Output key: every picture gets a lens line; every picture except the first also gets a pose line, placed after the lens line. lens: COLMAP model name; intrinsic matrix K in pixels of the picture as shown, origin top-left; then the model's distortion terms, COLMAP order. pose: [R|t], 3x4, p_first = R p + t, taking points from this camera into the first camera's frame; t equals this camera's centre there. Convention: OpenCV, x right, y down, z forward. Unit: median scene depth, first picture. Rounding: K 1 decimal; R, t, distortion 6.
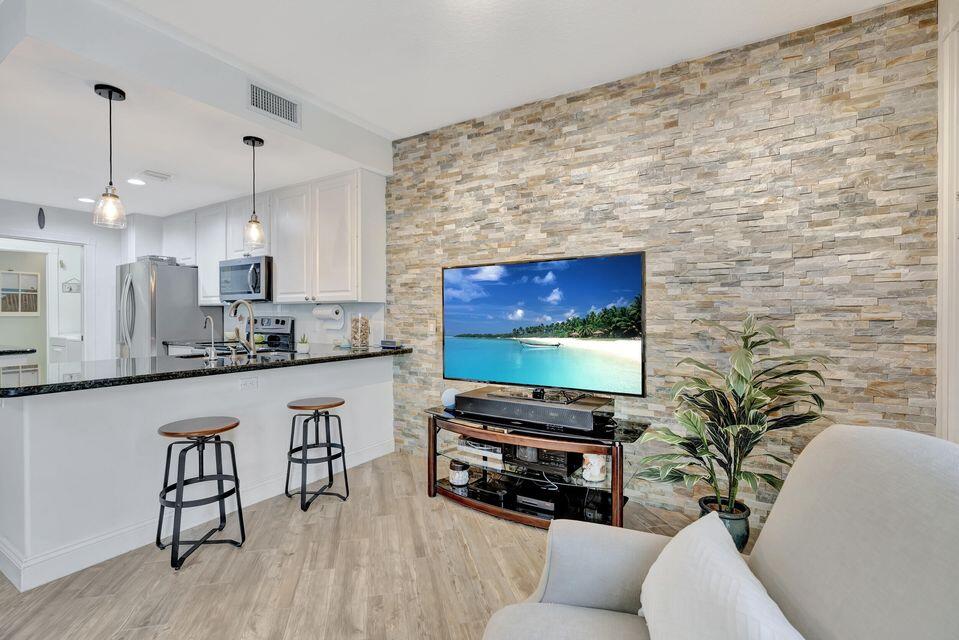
lens RADIAL K [[439.5, 0, 476.2], [0, 439.5, 317.5], [0, 0, 1]] dist [-0.003808, 0.000594]
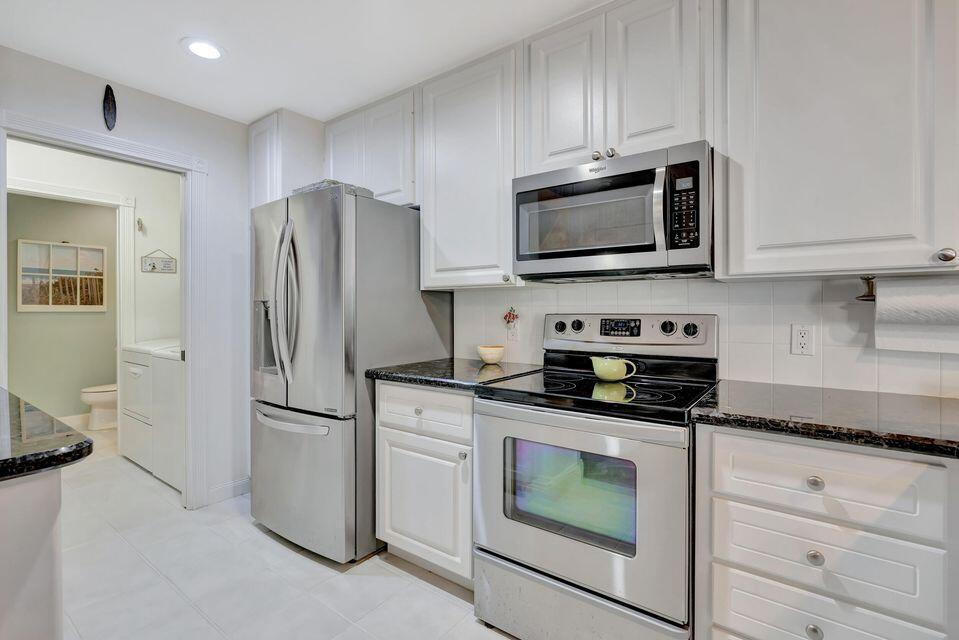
lens RADIAL K [[443.0, 0, 484.3], [0, 443.0, 308.6], [0, 0, 1]] dist [-0.004067, 0.000329]
pose [[0.997078, -0.001188, -0.076381, -0.743310], [0.000764, 0.999984, -0.005581, -0.006316], [0.076387, 0.005506, 0.997063, 0.748027]]
